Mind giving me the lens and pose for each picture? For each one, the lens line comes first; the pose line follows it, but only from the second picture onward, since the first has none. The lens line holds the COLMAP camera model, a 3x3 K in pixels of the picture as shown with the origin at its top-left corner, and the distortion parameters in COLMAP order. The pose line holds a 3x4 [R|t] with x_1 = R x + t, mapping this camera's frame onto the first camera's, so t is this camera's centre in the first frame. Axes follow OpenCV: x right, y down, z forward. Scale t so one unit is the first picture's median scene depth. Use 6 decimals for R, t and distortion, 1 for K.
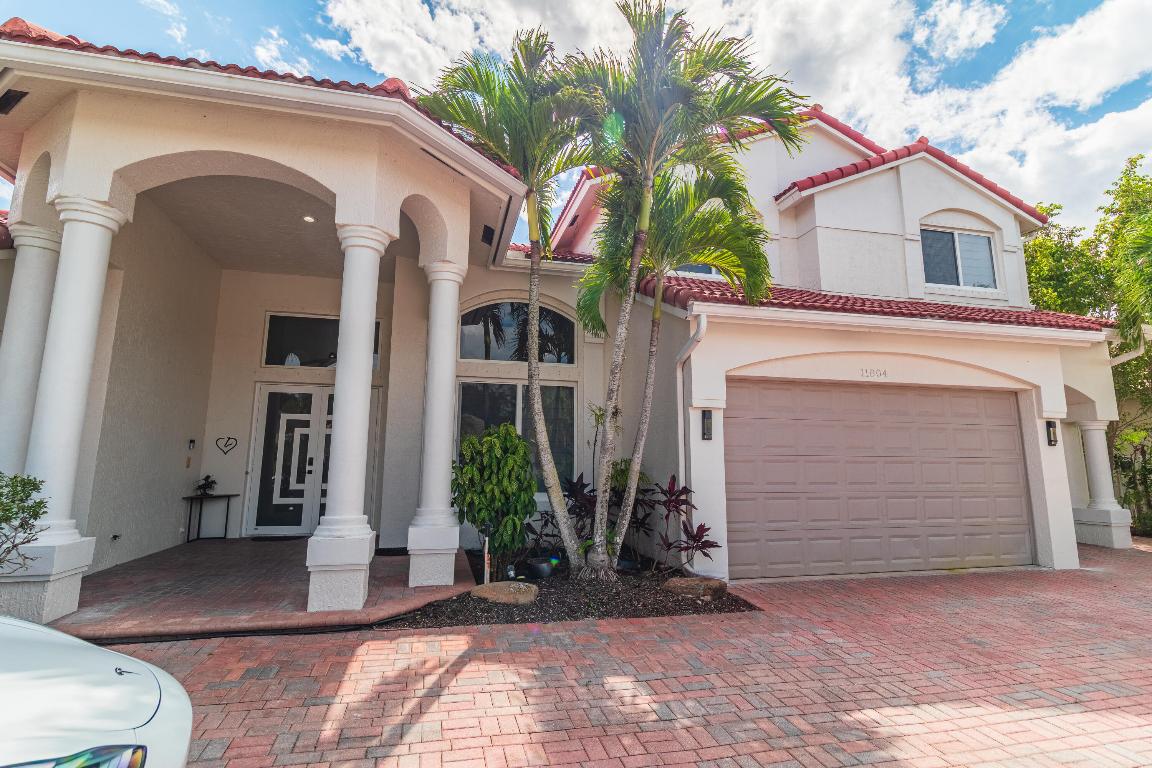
lens RADIAL K [[550.4, 0, 570.6], [0, 550.4, 377.5], [0, 0, 1]] dist [-0.000169, -0.000203]
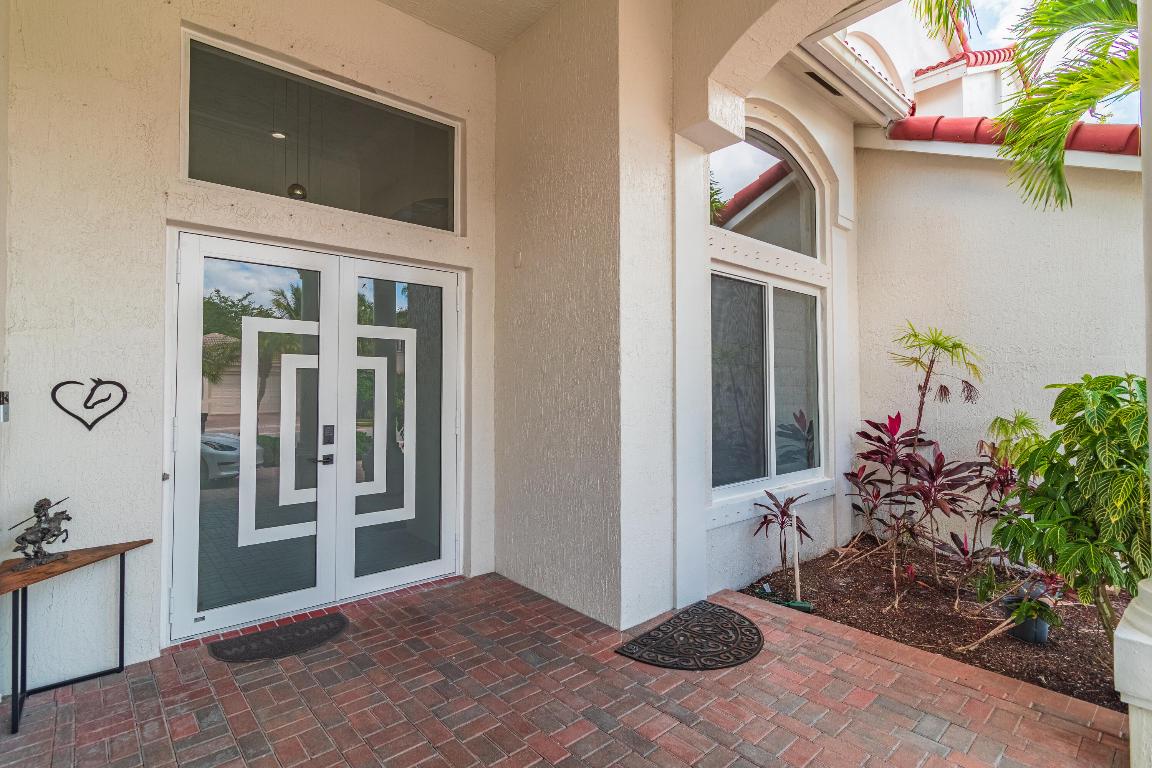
lens RADIAL K [[550.4, 0, 570.6], [0, 550.4, 377.5], [0, 0, 1]] dist [-0.000169, -0.000203]
pose [[0.892143, -0.000753, 0.451753, -0.501108], [-0.061125, 0.990601, 0.122362, 0.047523], [-0.447599, -0.136778, 0.883712, 0.558225]]
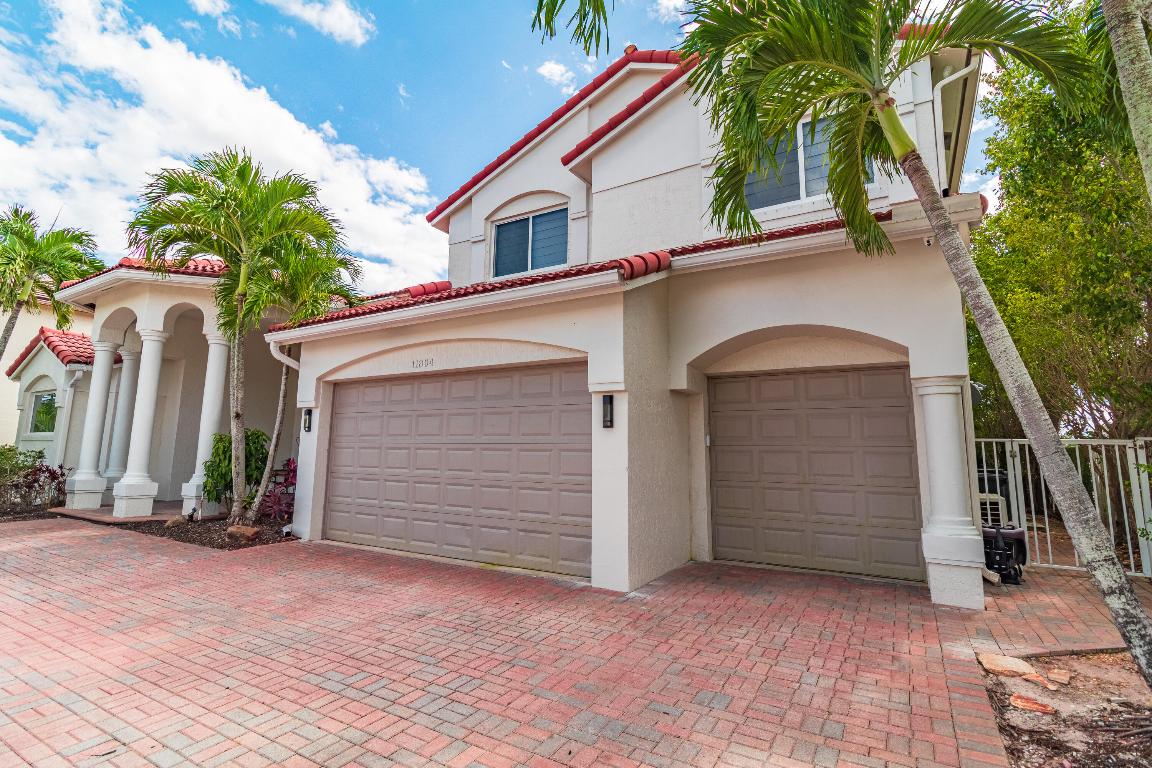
lens RADIAL K [[535.6, 0, 573.2], [0, 535.6, 373.6], [0, 0, 1]] dist [0.003822, 0.000163]
pose [[0.714533, -0.099186, -0.692535, 1.162898], [0.099644, 0.994235, -0.039587, 0.063685], [0.692469, -0.040721, 0.720297, 0.370598]]
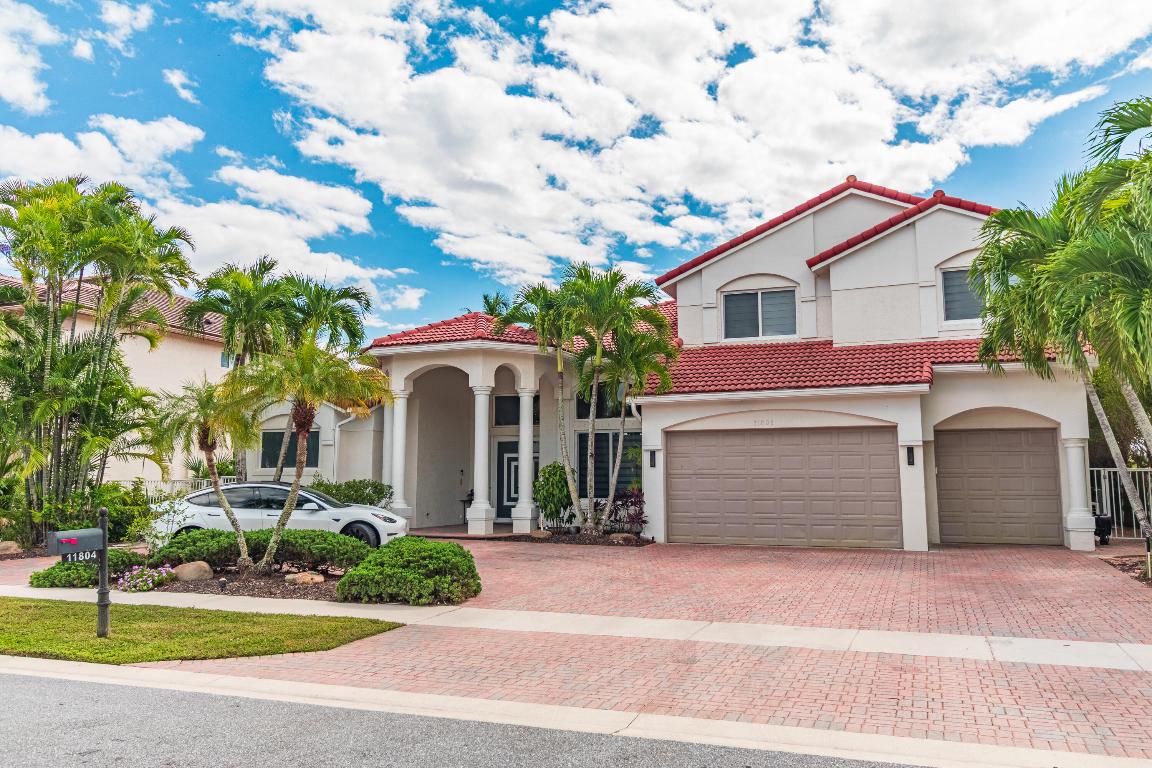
lens RADIAL K [[863.2, 0, 576.0], [0, 863.2, 384.0], [0, 0, 1]] dist [0.010156, 0.004627]
pose [[0.817655, -0.073924, -0.570943, 1.238978], [0.095126, 0.995438, 0.007344, -0.153343], [0.567795, -0.060317, 0.820957, -1.099772]]
